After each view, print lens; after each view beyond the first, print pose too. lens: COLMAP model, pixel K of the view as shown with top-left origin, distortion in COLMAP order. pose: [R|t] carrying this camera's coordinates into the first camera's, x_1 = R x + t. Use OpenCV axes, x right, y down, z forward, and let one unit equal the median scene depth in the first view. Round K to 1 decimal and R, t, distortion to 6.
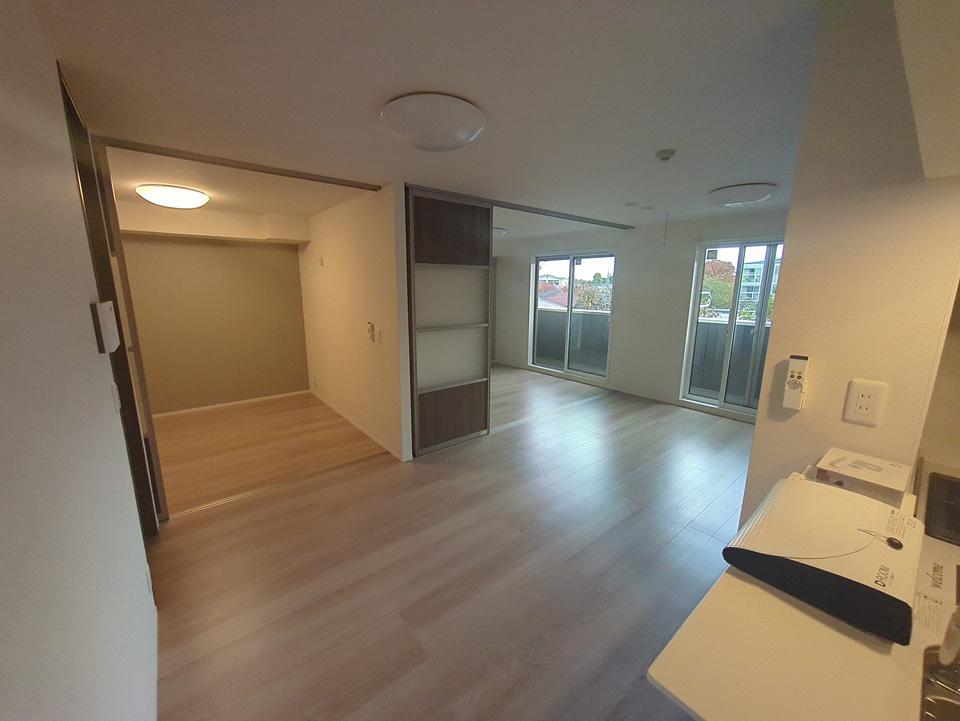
lens RADIAL K [[378.1, 0, 474.6], [0, 378.1, 358.8], [0, 0, 1]] dist [-0.000577, 0.000411]
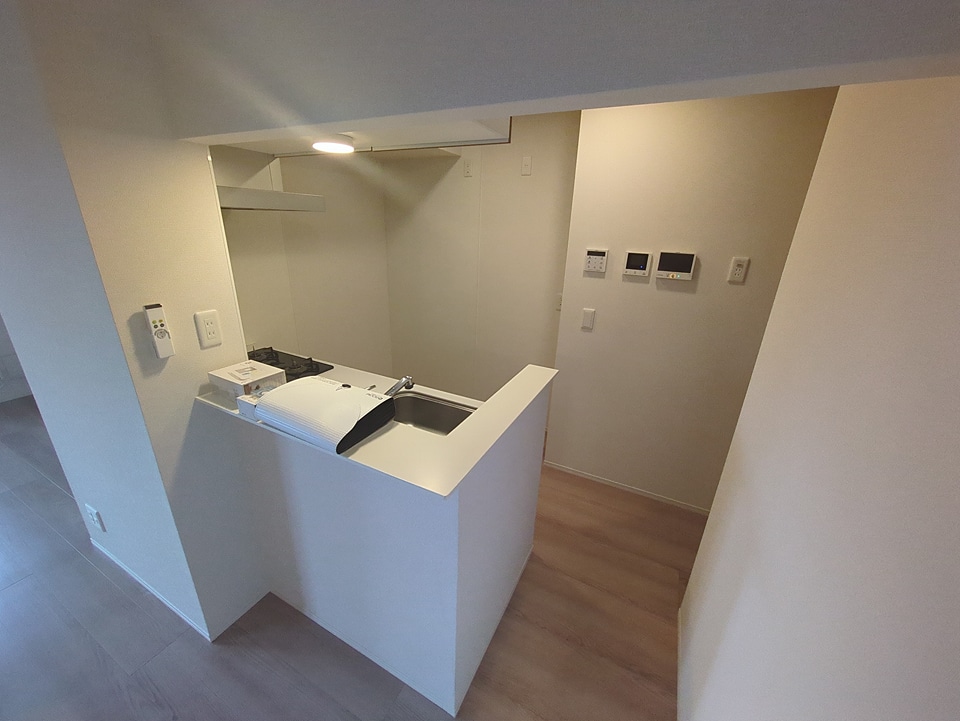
lens RADIAL K [[378.1, 0, 475.1], [0, 378.1, 359.6], [0, 0, 1]] dist [-0.000577, 0.000411]
pose [[-0.390161, -0.334101, 0.857992, -0.120038], [0.143973, 0.898245, 0.415245, -0.054746], [-0.909421, 0.285540, -0.302358, 0.185527]]
